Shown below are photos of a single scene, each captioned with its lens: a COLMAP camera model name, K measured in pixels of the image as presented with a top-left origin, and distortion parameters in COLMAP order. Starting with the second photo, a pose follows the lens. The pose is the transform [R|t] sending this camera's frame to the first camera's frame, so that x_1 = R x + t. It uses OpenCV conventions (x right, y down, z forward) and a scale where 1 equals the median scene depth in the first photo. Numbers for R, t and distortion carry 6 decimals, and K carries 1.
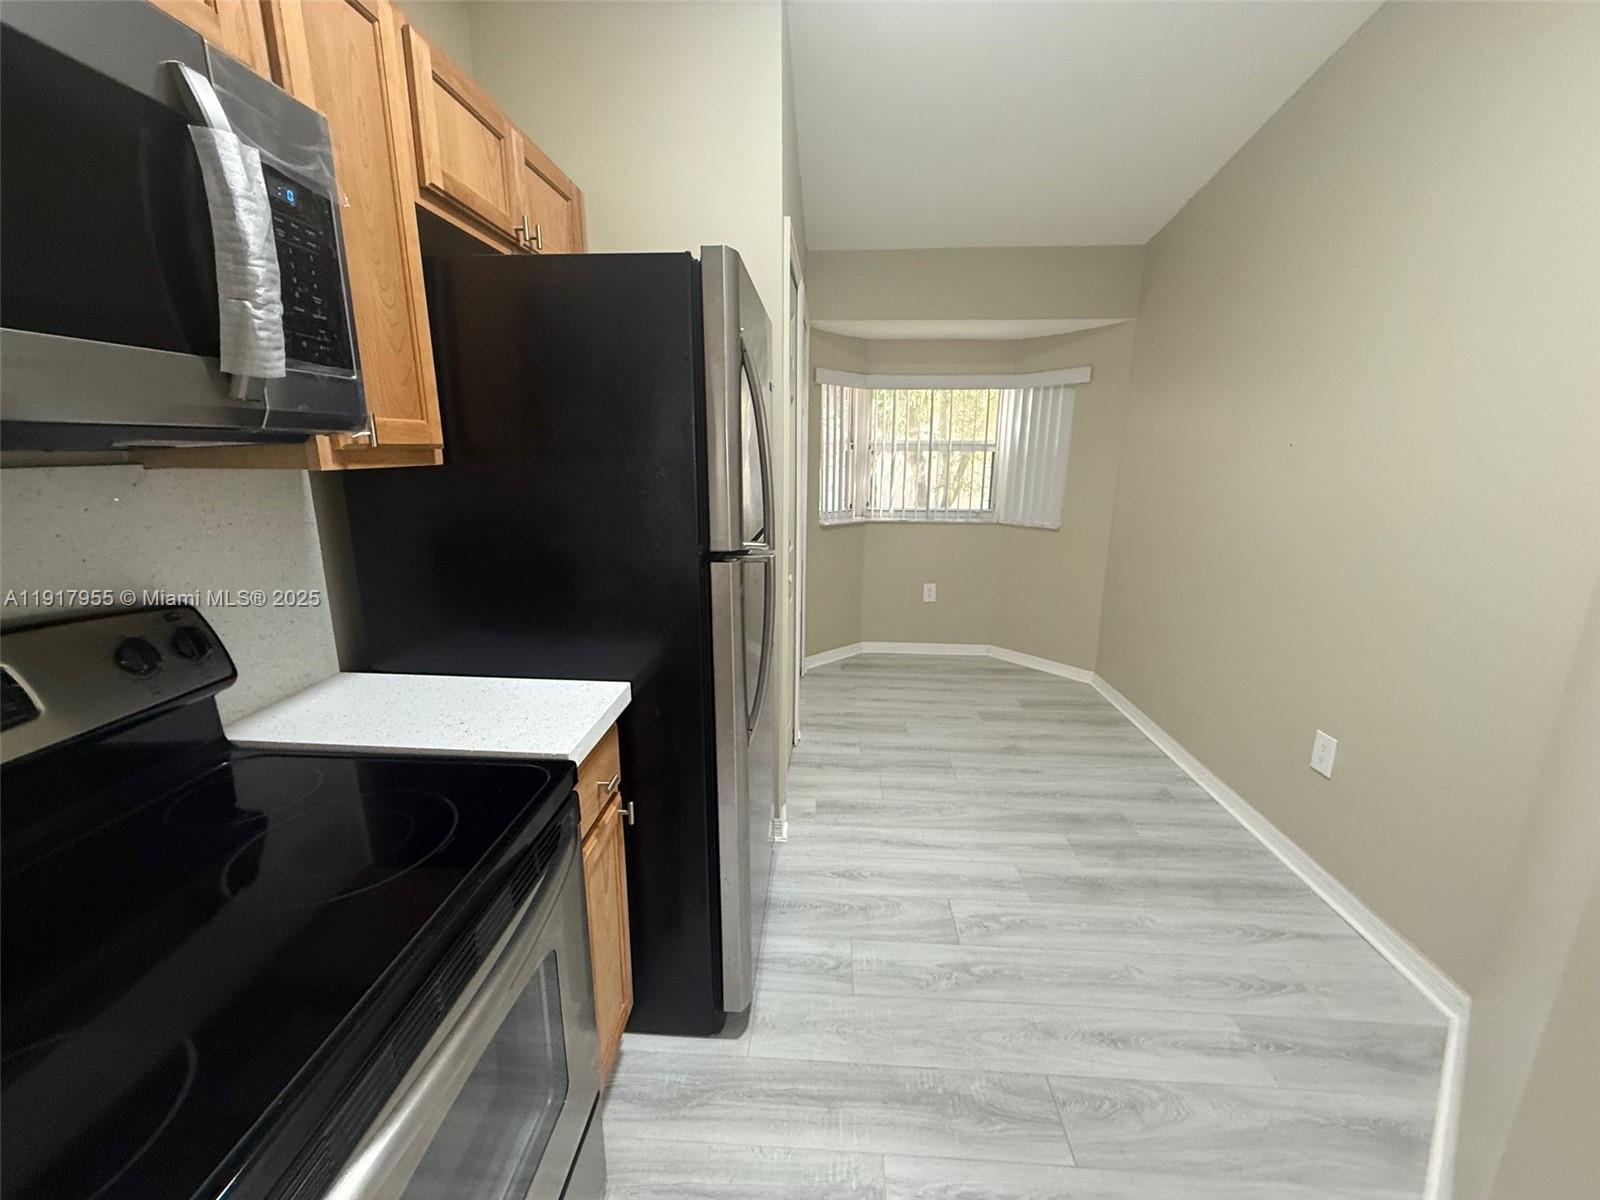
lens RADIAL K [[640.1, 0, 794.9], [0, 640.1, 599.0], [0, 0, 1]] dist [-0.001477, 0.000660]
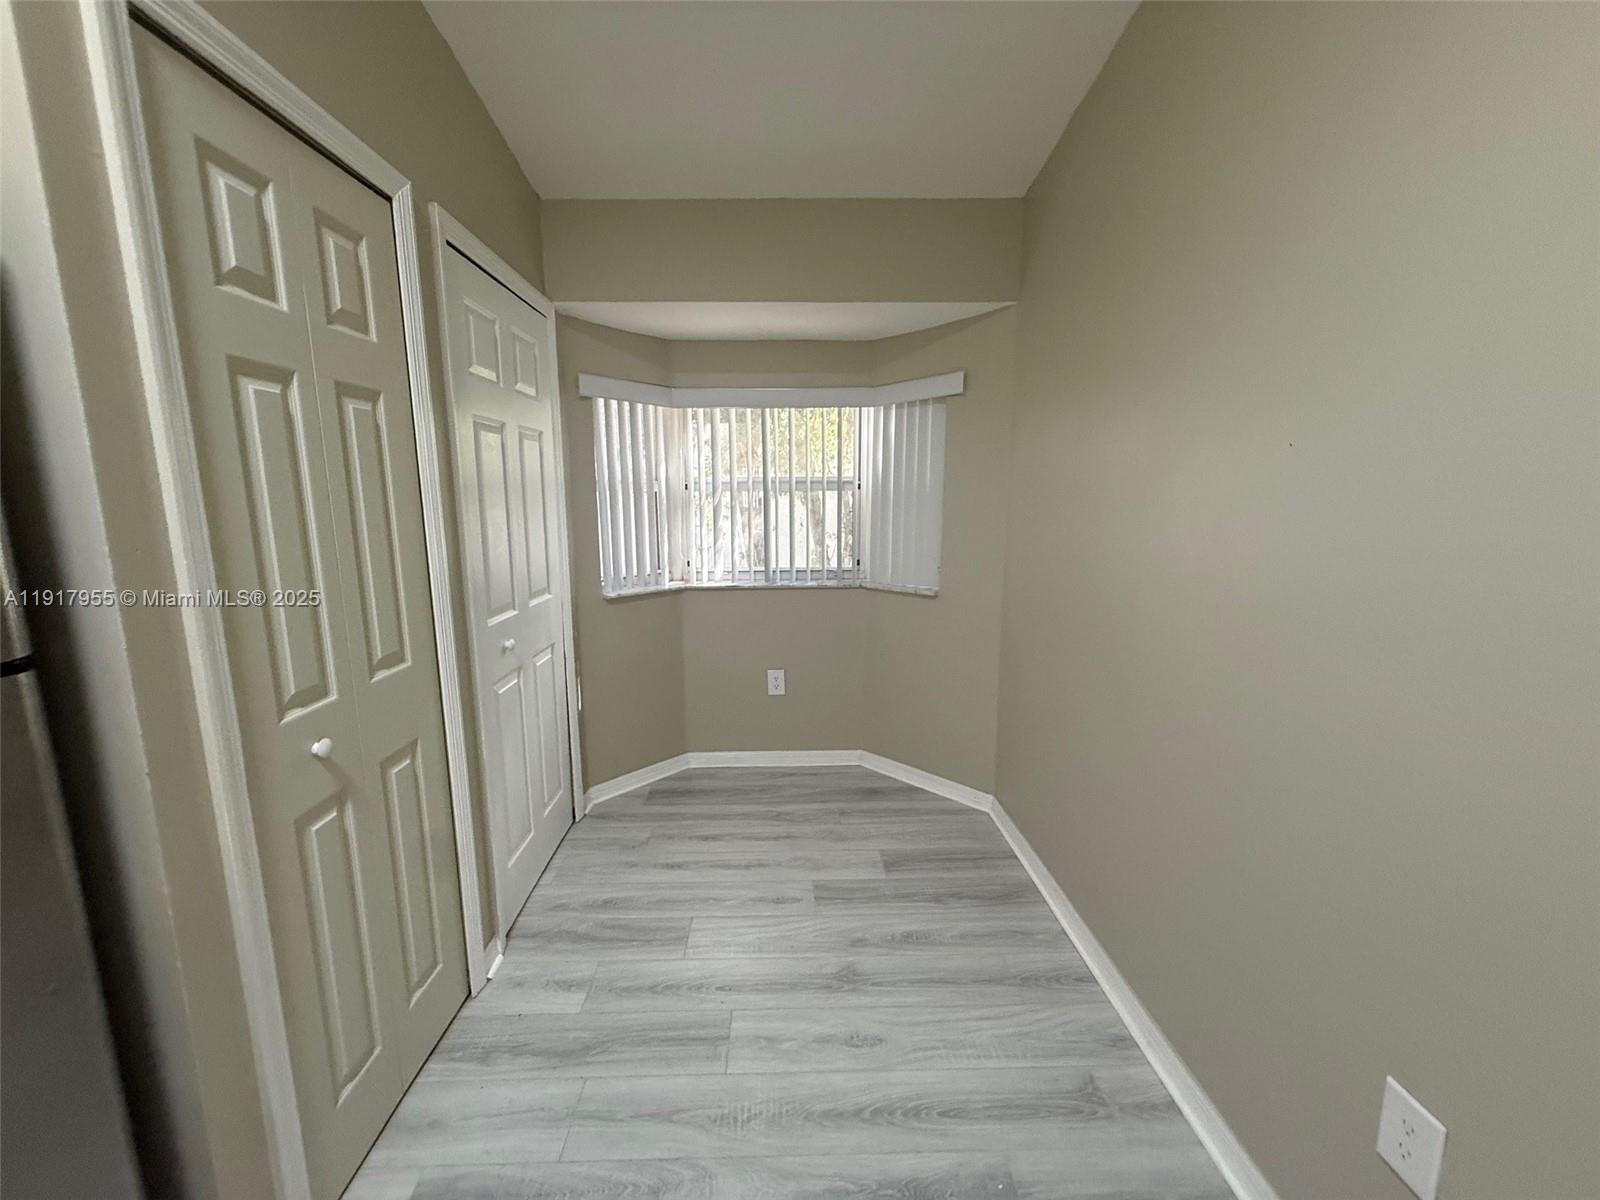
lens RADIAL K [[640.1, 0, 794.9], [0, 640.1, 599.0], [0, 0, 1]] dist [-0.001477, 0.000660]
pose [[0.996453, -0.026389, 0.079905, 0.196363], [0.031668, 0.997348, -0.065532, -0.062833], [-0.077964, 0.067830, 0.994646, 0.296735]]
